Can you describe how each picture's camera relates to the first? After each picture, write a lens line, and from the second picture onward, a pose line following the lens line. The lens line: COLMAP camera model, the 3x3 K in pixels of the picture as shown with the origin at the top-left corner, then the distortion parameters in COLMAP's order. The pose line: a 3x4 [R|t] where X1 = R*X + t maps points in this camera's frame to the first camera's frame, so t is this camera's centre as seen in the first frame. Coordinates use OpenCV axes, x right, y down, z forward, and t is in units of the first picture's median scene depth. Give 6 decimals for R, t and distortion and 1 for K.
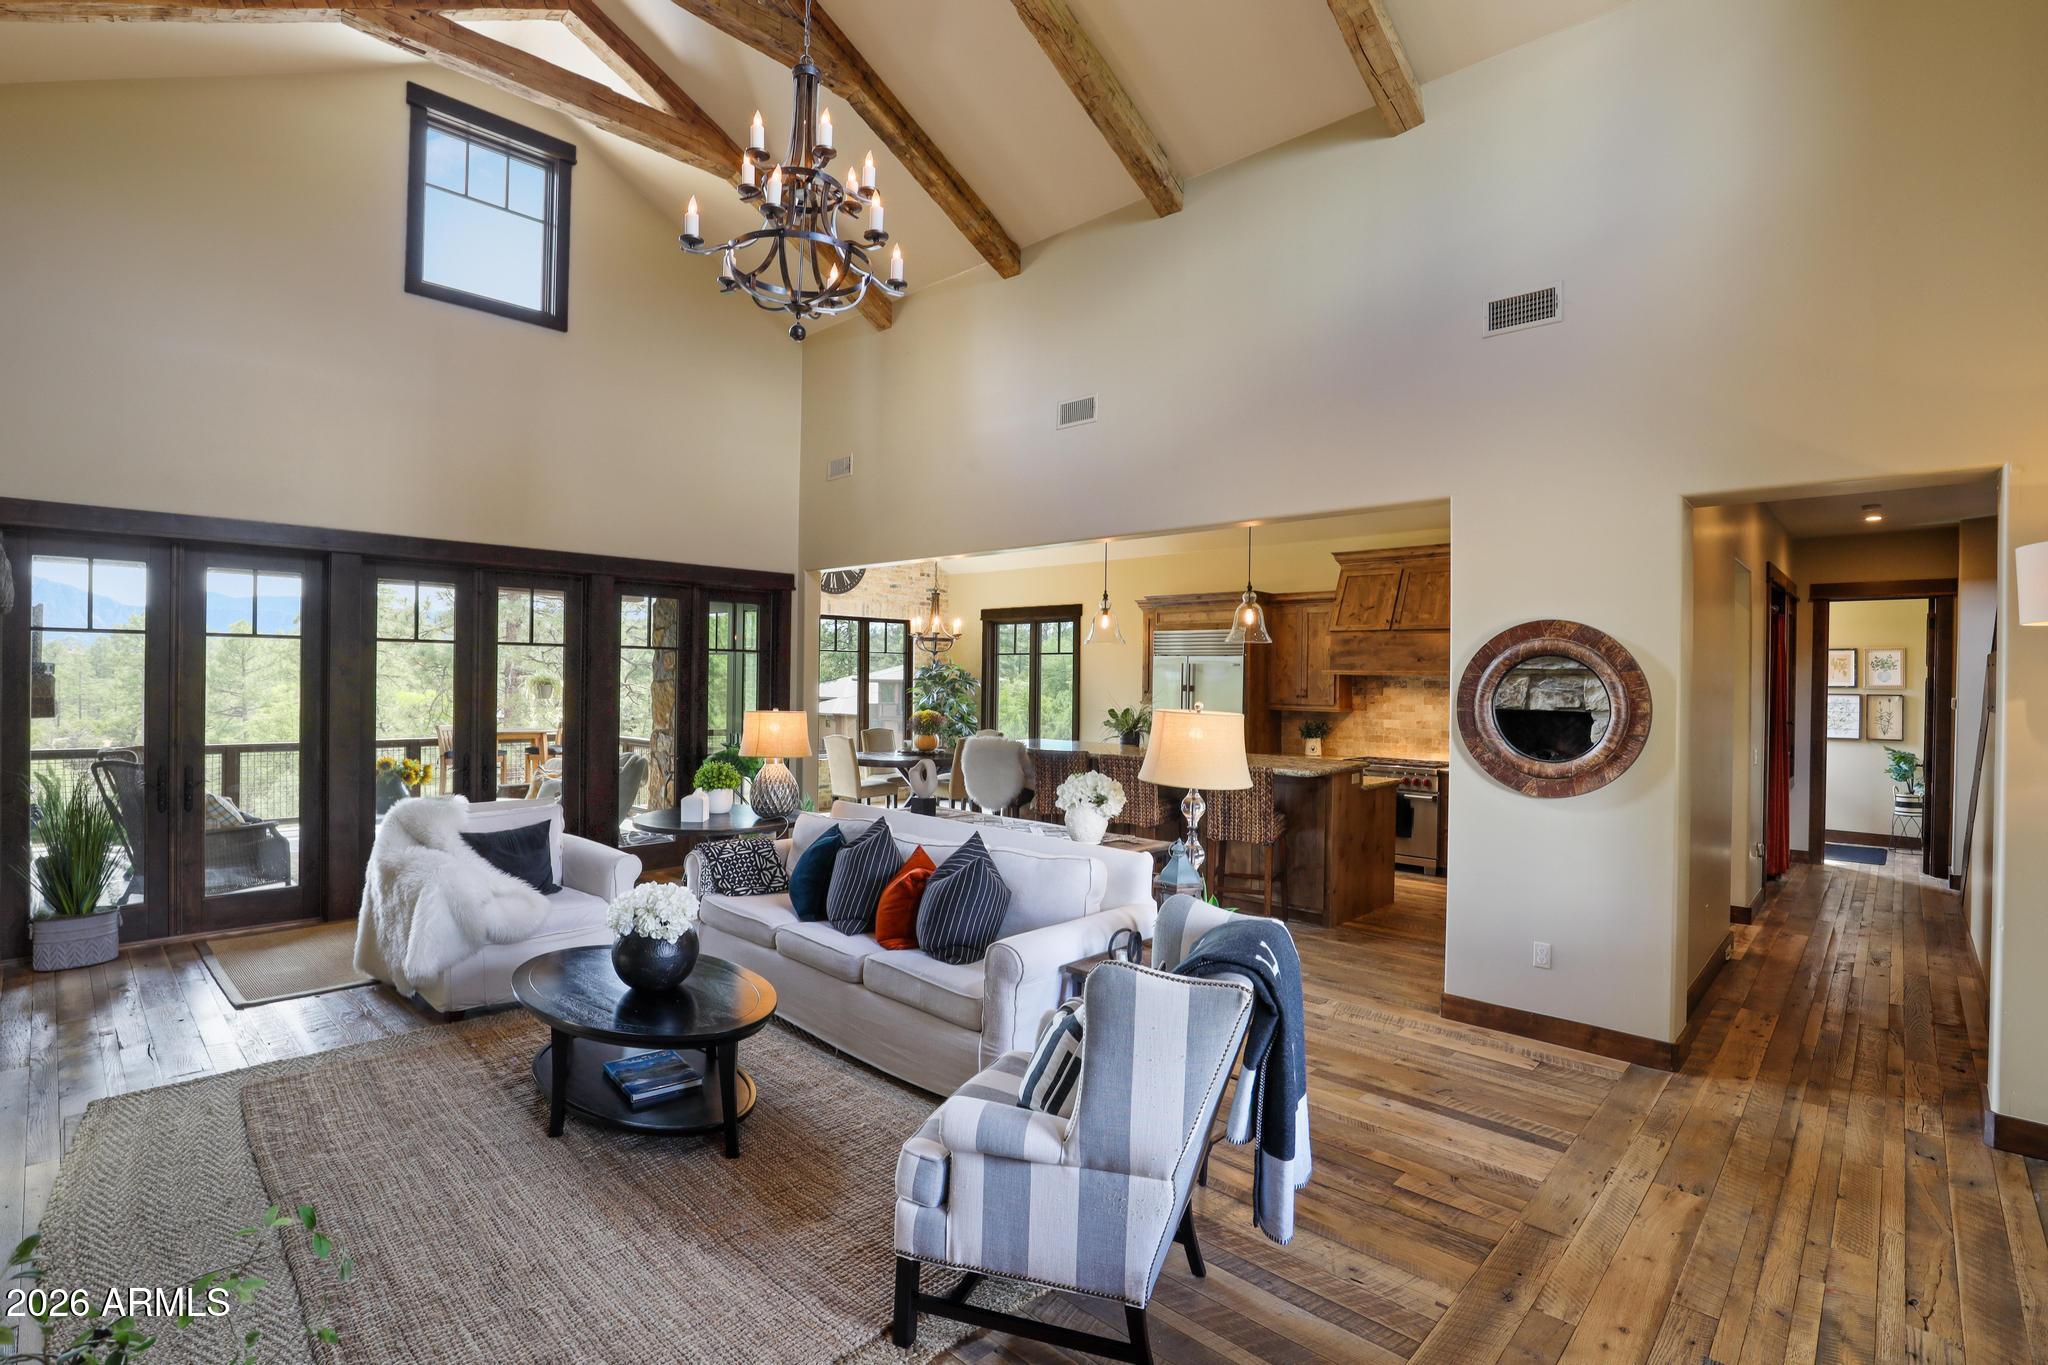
lens RADIAL K [[951.5, 0, 1028.1], [0, 951.5, 678.5], [0, 0, 1]] dist [-0.037878, 0.007839]
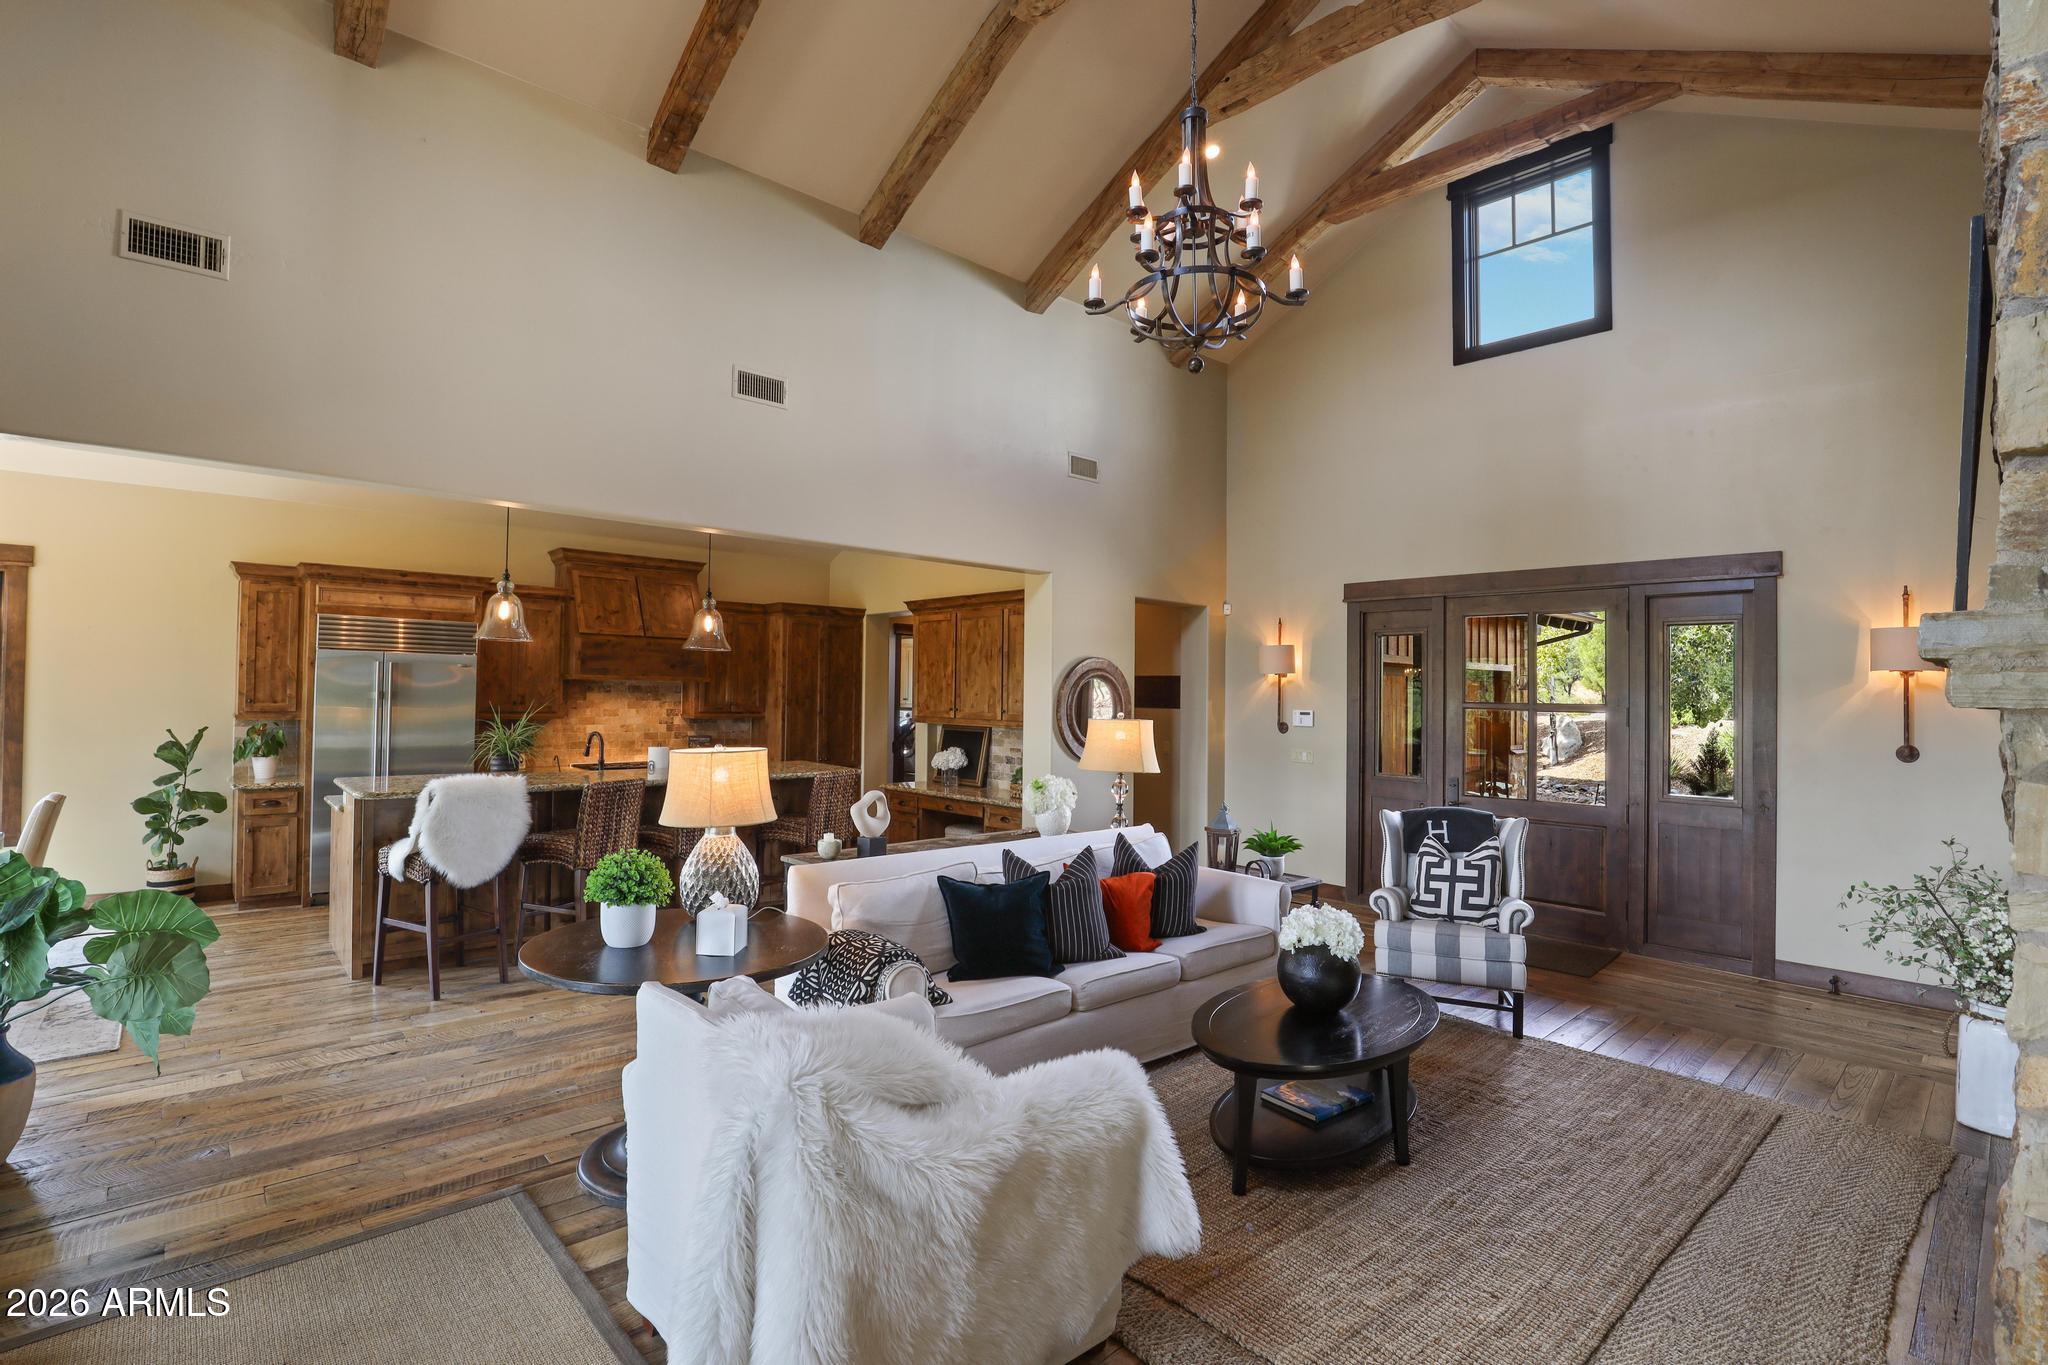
lens RADIAL K [[951.5, 0, 992.5], [0, 951.5, 680.9], [0, 0, 1]] dist [-0.037878, 0.007839]
pose [[0.104520, 0.001882, 0.994521, -0.565207], [-0.017253, 0.999851, -0.000079, -0.009302], [-0.994373, -0.017150, 0.104537, 0.487592]]
